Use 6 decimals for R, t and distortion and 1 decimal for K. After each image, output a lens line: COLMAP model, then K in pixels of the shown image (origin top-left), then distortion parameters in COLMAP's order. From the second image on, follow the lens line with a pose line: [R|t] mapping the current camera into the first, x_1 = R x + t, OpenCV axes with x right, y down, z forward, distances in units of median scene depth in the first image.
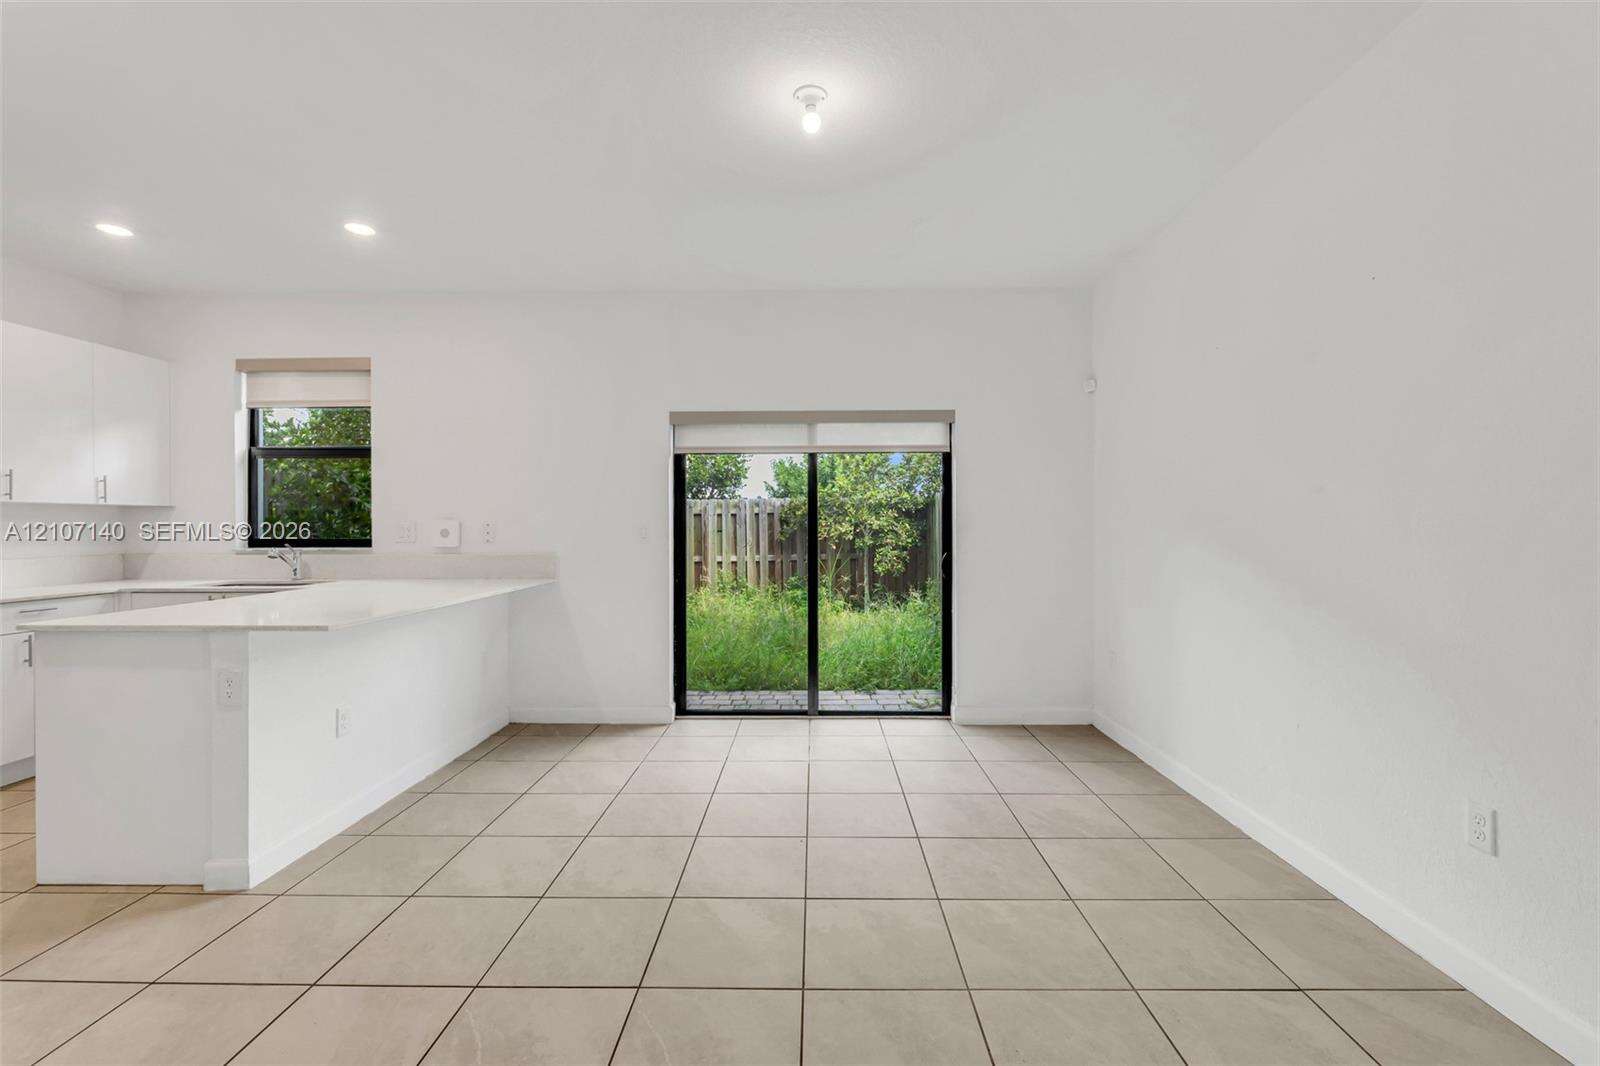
lens RADIAL K [[684.4, 0, 808.0], [0, 684.4, 523.8], [0, 0, 1]] dist [-0.004839, -0.000782]
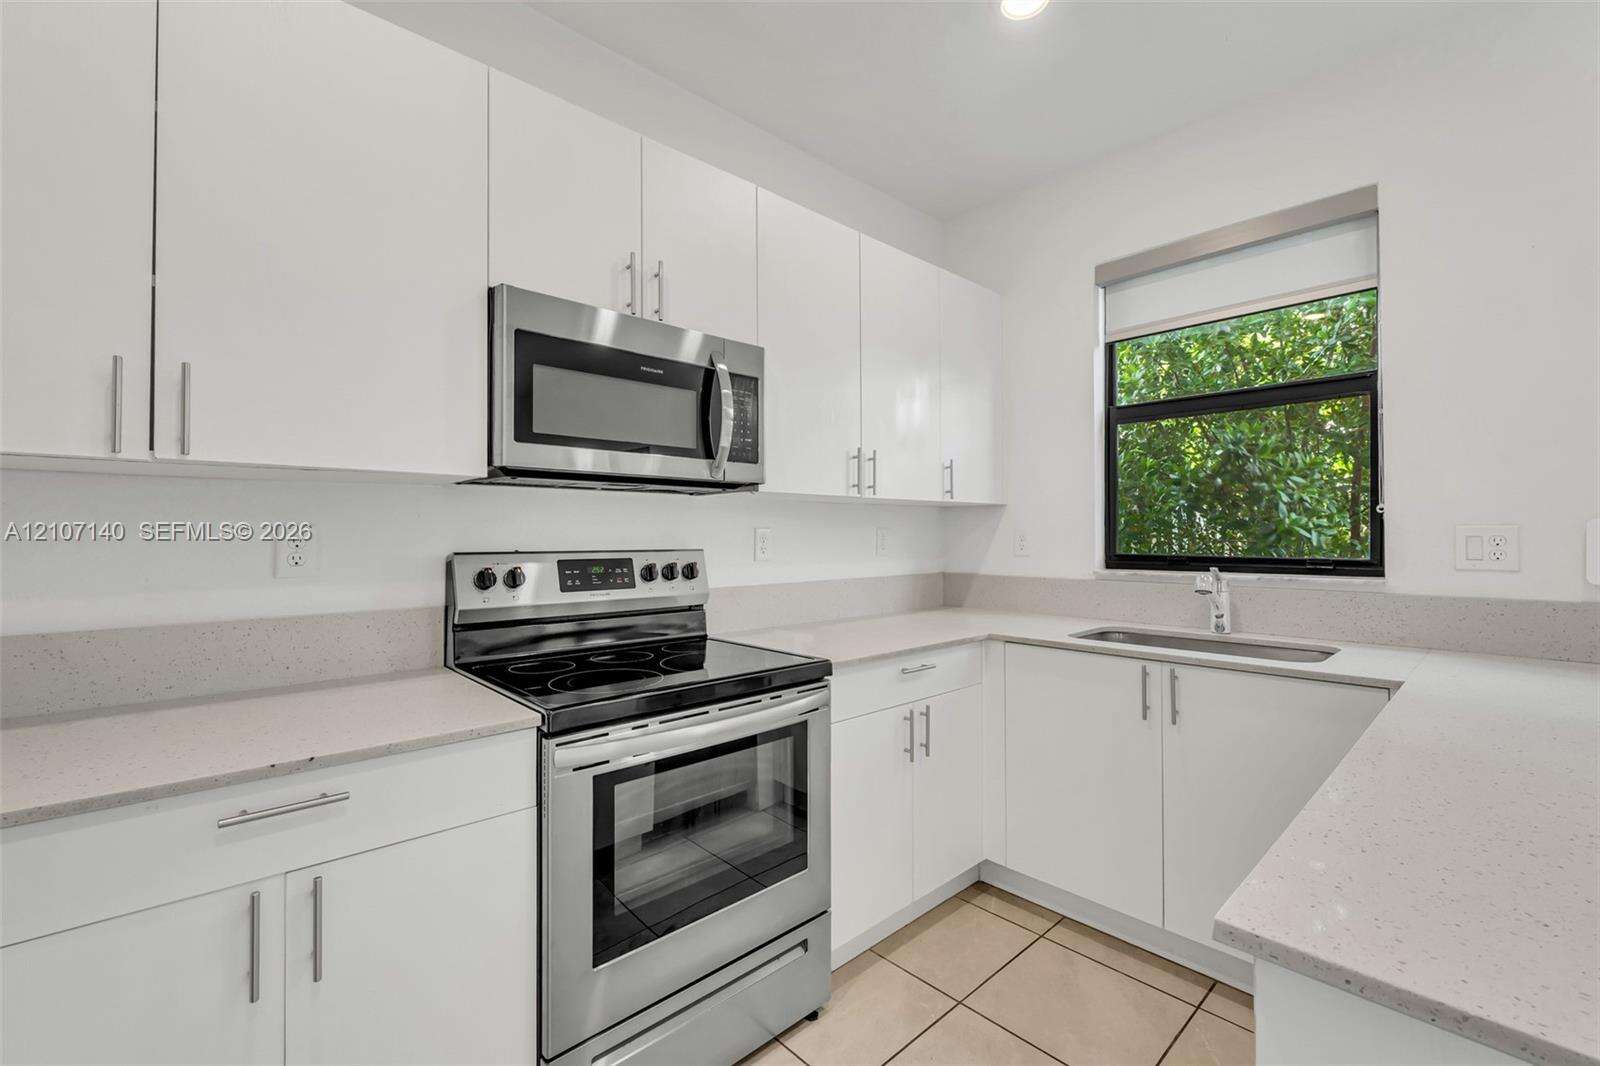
lens RADIAL K [[684.4, 0, 800.8], [0, 684.4, 525.3], [0, 0, 1]] dist [-0.004839, -0.000782]
pose [[0.693244, -0.006928, -0.720670, -0.573815], [0.001335, 0.999964, -0.008328, 0.000810], [0.720702, 0.004811, 0.693229, 0.371439]]
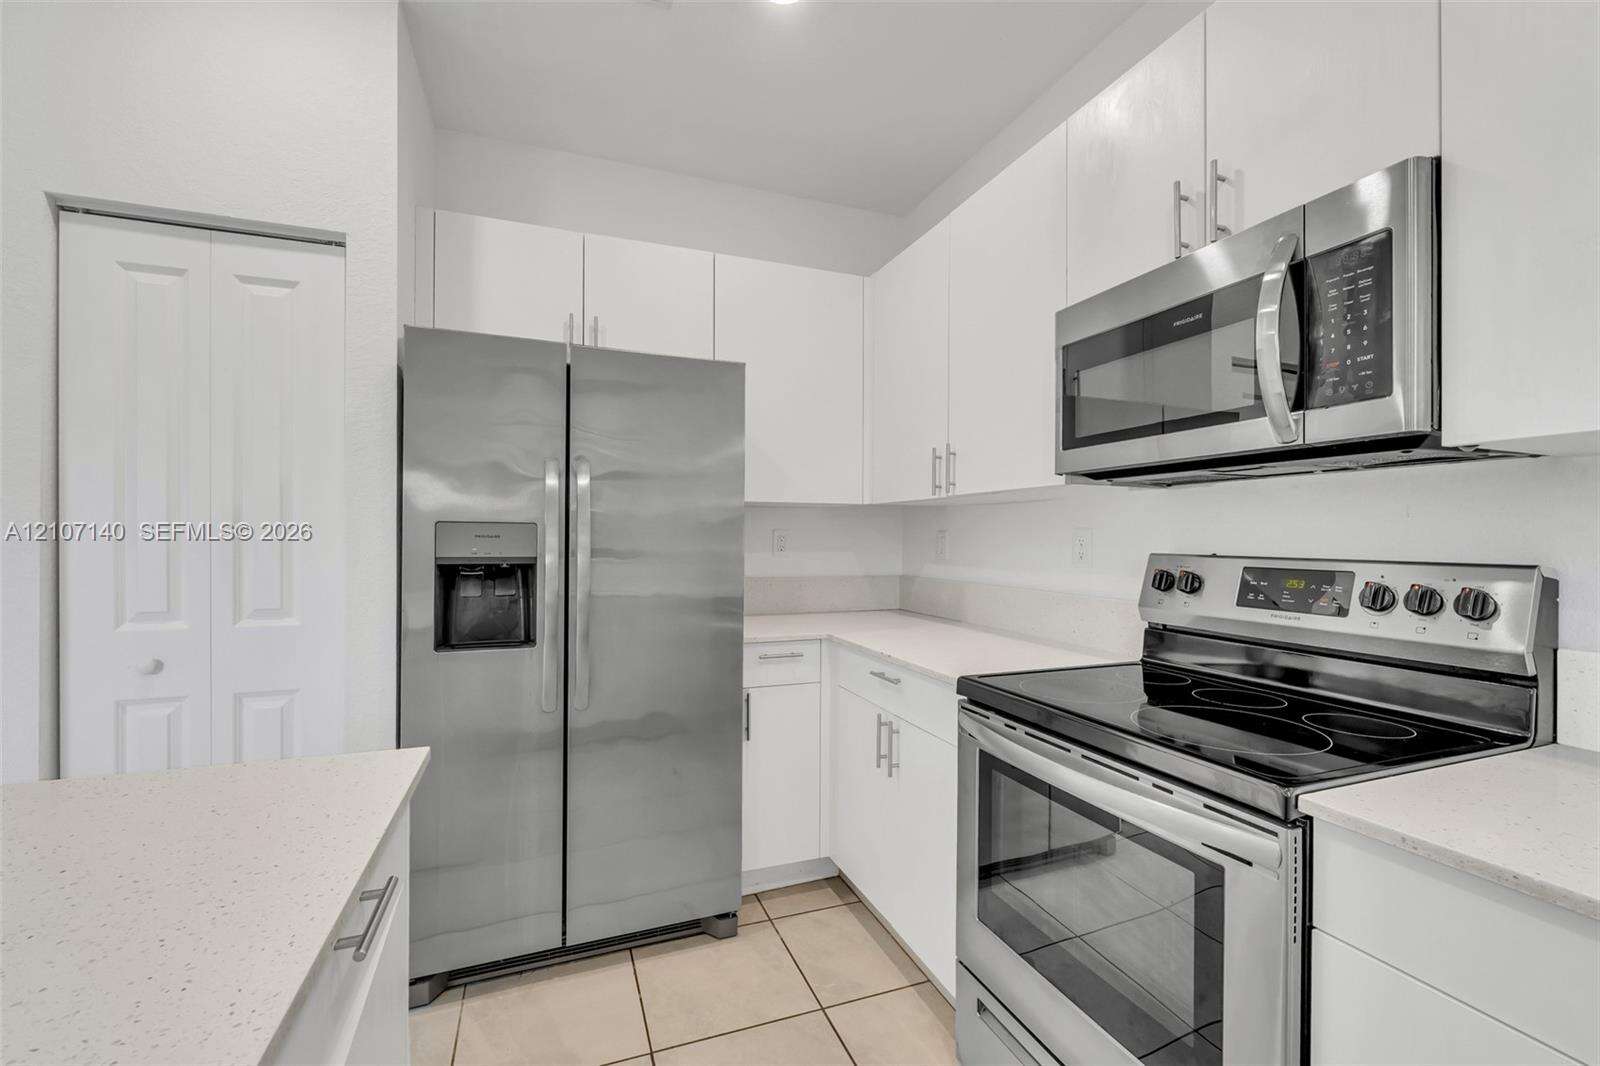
lens RADIAL K [[684.4, 0, 799.4], [0, 684.4, 531.7], [0, 0, 1]] dist [-0.004839, -0.000782]
pose [[-0.929432, -0.004815, -0.368963, -0.646886], [-0.001259, 0.999950, -0.009878, 0.004413], [0.368992, -0.008717, -0.929392, 0.800821]]
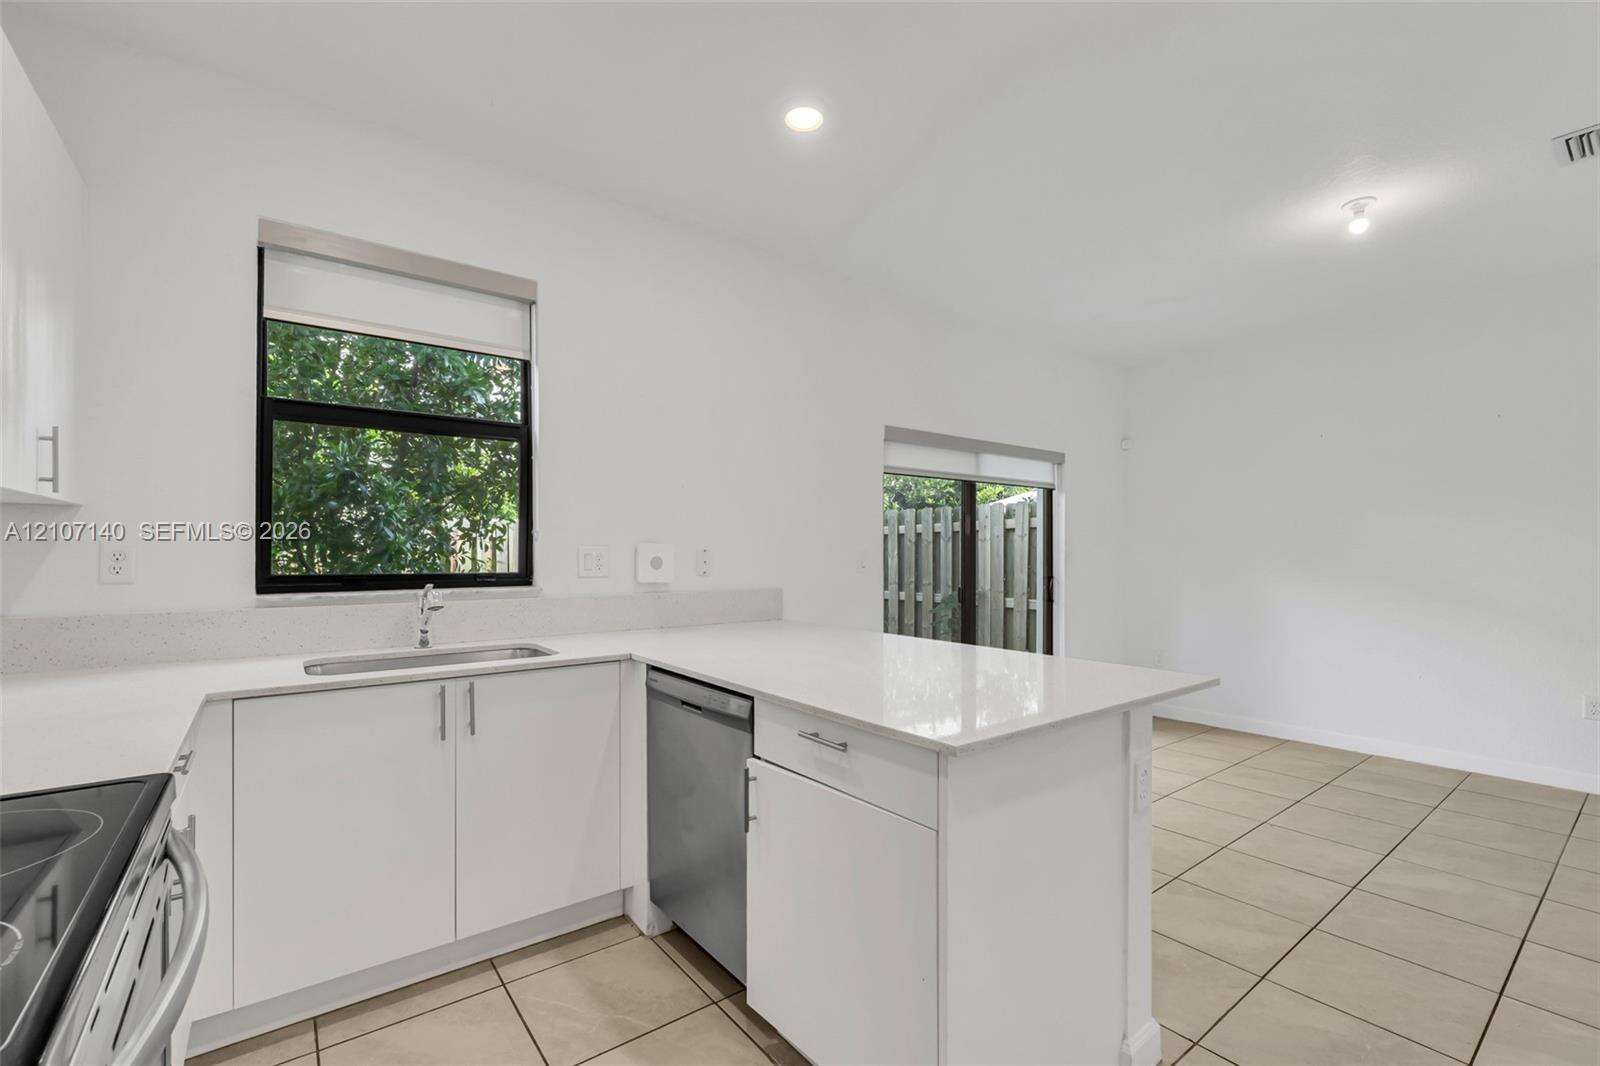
lens RADIAL K [[684.4, 0, 799.7], [0, 684.4, 549.4], [0, 0, 1]] dist [-0.004839, -0.000782]
pose [[0.786277, 0.006799, 0.617837, -0.830587], [-0.005617, 0.999977, -0.003856, 0.002148], [-0.617849, -0.000439, 0.786297, 0.356846]]
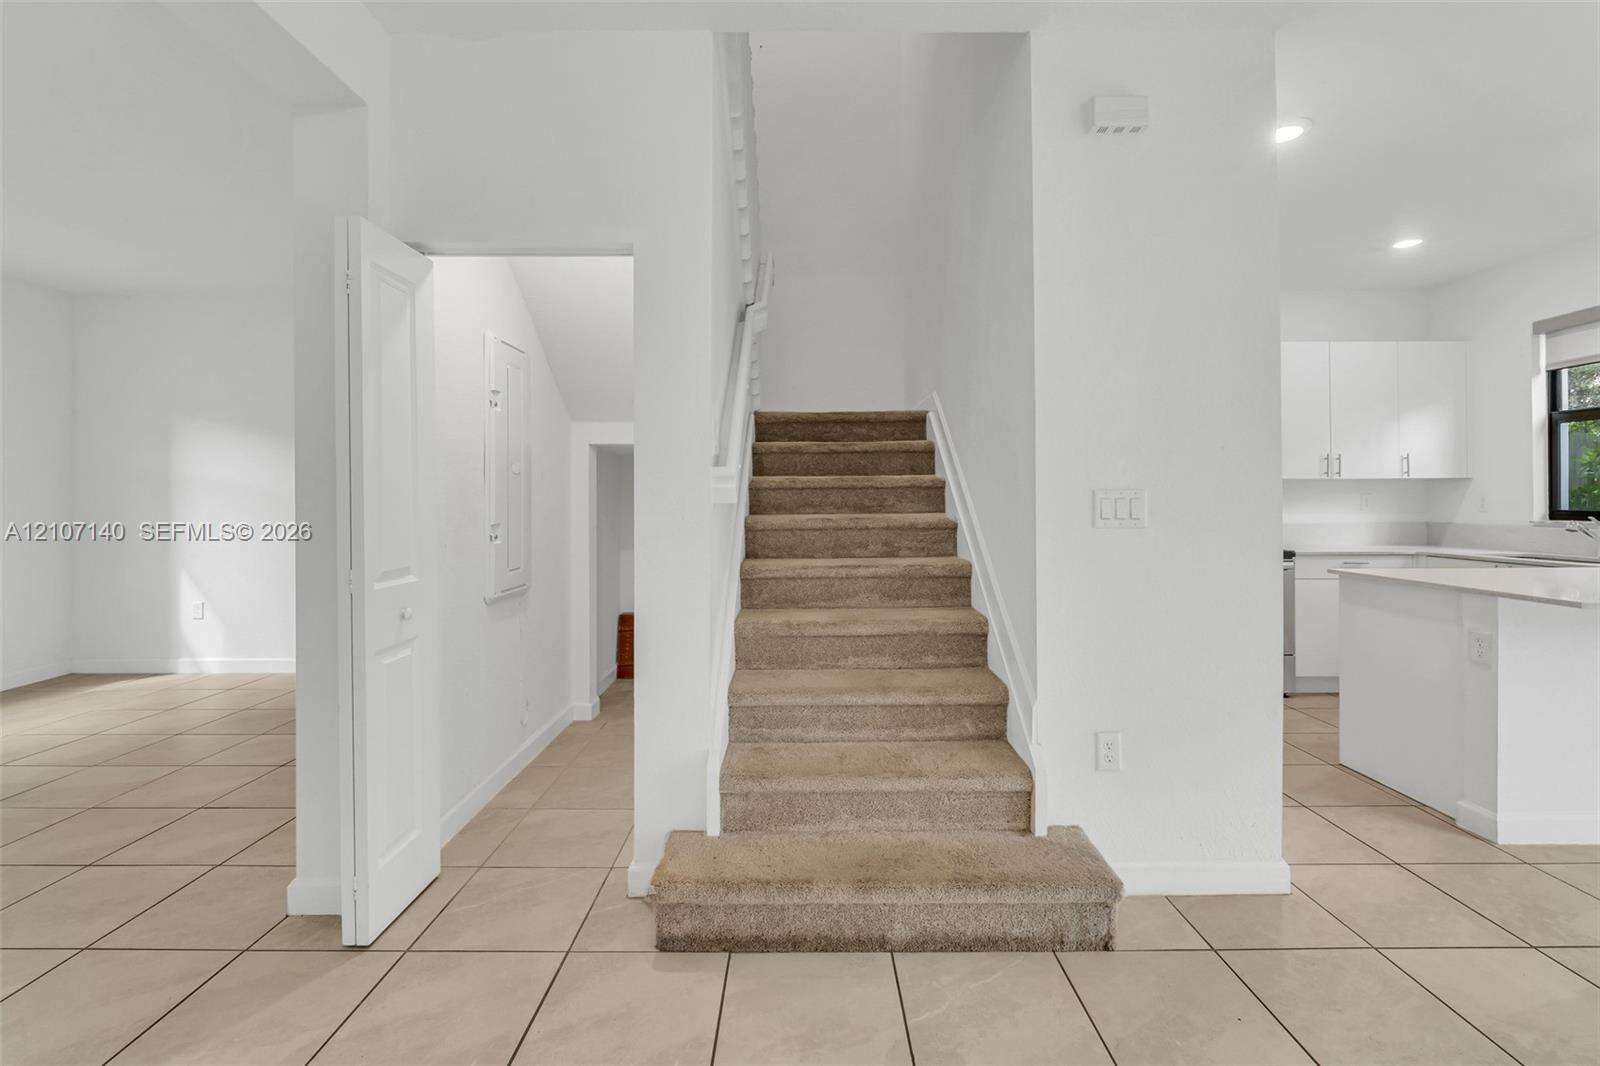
lens RADIAL K [[684.4, 0, 805.8], [0, 684.4, 498.3], [0, 0, 1]] dist [-0.004839, -0.000782]
pose [[0.006896, 0.001362, -0.999975, 0.116682], [0.006340, 0.999979, 0.001405, -0.001951], [0.999956, -0.006350, 0.006887, -0.038367]]
